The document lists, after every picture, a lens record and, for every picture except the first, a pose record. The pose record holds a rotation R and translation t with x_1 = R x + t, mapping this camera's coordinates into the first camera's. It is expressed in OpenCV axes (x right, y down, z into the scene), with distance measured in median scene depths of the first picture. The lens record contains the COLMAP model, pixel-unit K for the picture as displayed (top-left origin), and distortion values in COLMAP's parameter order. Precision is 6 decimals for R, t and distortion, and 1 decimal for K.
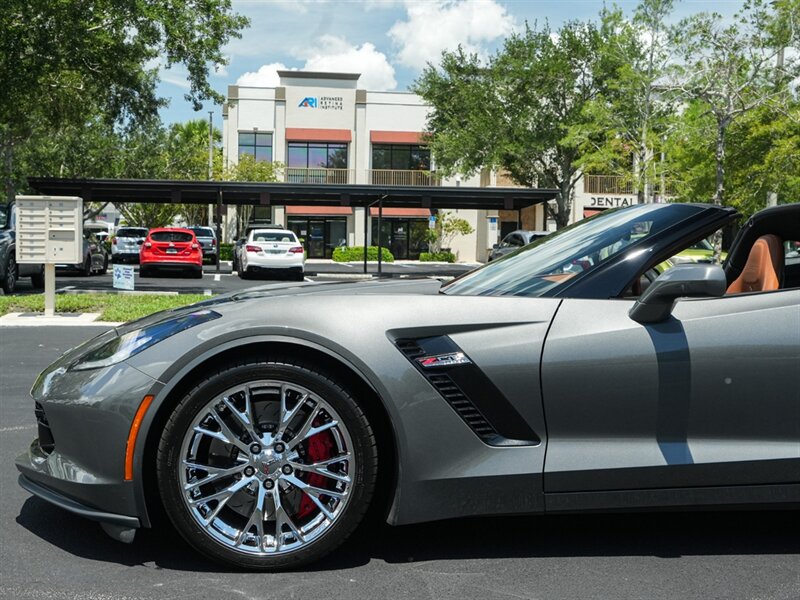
lens RADIAL K [[1060.1, 0, 382.2], [0, 1060.1, 263.8], [0, 0, 1]] dist [0.001117, 0.045028]
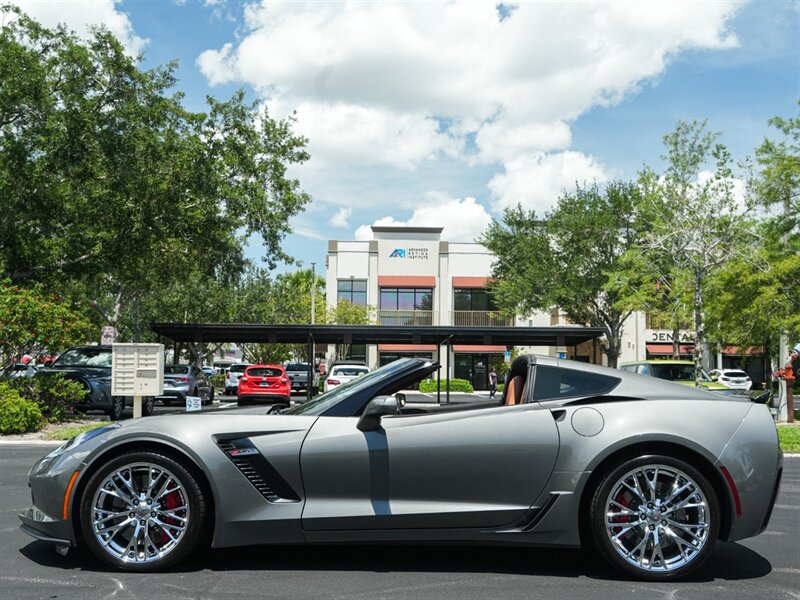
lens RADIAL K [[968.9, 0, 383.8], [0, 968.9, 302.2], [0, 0, 1]] dist [0.004761, 0.043336]
pose [[0.994094, -0.014297, -0.107579, 0.043874], [0.004058, 0.995488, -0.094800, -0.000174], [0.108449, 0.093804, 0.989666, -0.054635]]
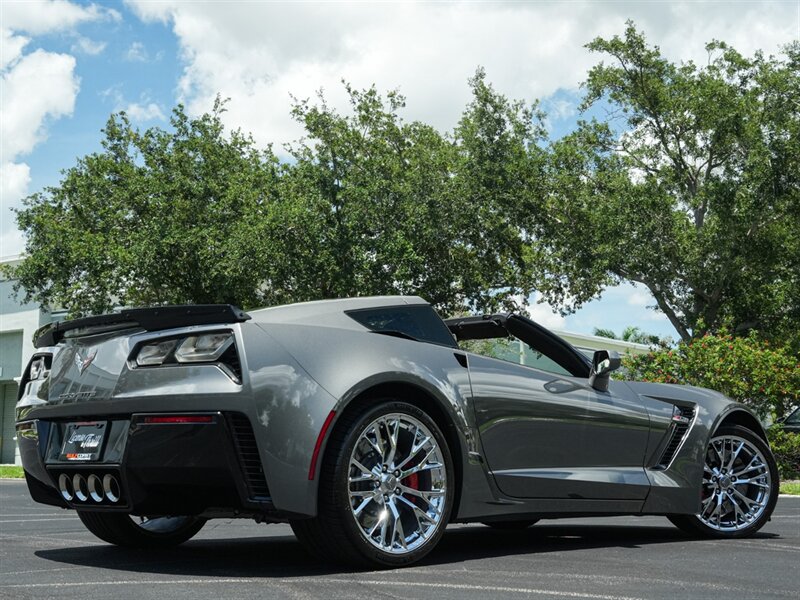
lens RADIAL K [[1187.2, 0, 413.9], [0, 1187.2, 300.4], [0, 0, 1]] dist [0.004106, -0.077264]
pose [[0.699712, -0.110644, -0.705805, 0.105935], [-0.003928, 0.987324, -0.158670, 0.019703], [0.714414, 0.113795, 0.690408, -0.092196]]
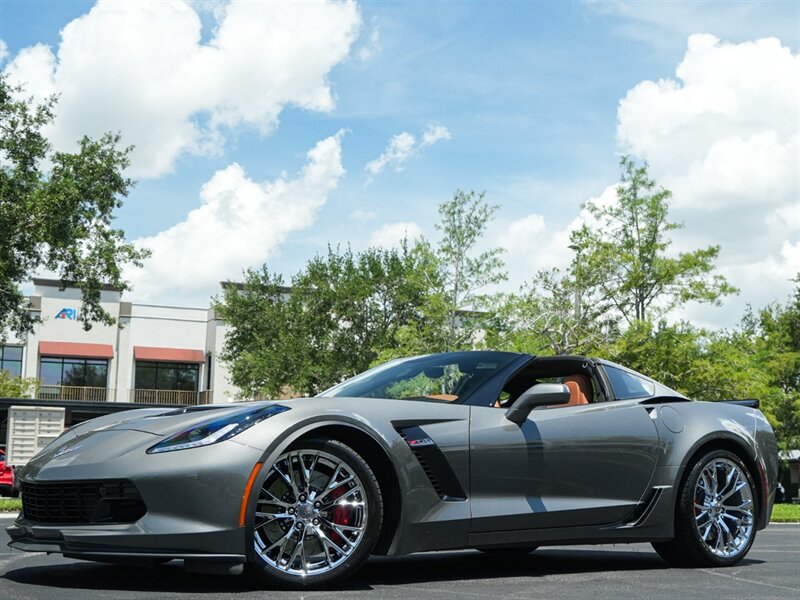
lens RADIAL K [[1274.8, 0, 428.6], [0, 1274.8, 264.7], [0, 0, 1]] dist [-0.029121, 0.078429]
pose [[0.960602, 0.042983, 0.274583, -0.116516], [0.009388, 0.982387, -0.186623, 0.018504], [-0.277769, 0.181848, 0.943279, -0.180418]]
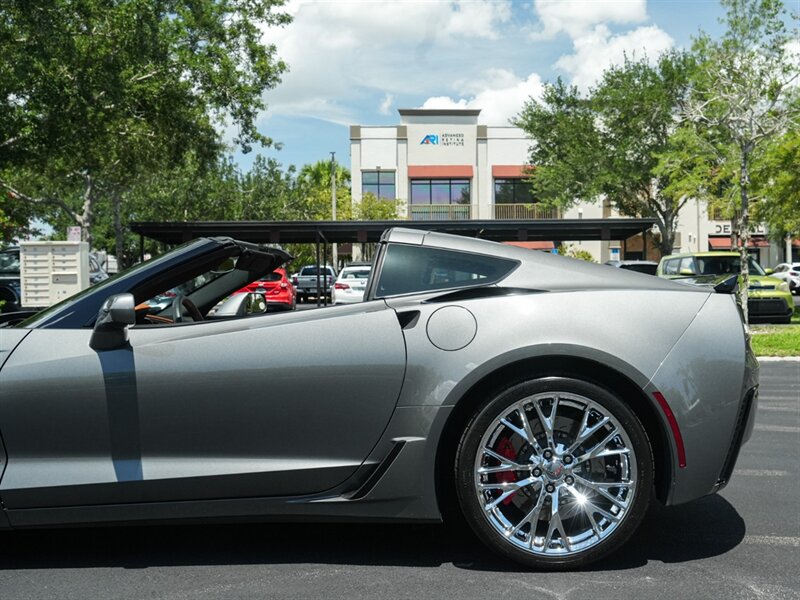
lens RADIAL K [[1062.9, 0, 477.7], [0, 1062.9, 277.3], [0, 0, 1]] dist [-0.011500, 0.038651]
pose [[0.997194, -0.026799, -0.069899, 0.069389], [0.025409, 0.999463, -0.020706, 0.001414], [0.070417, 0.018872, 0.997339, -0.004859]]
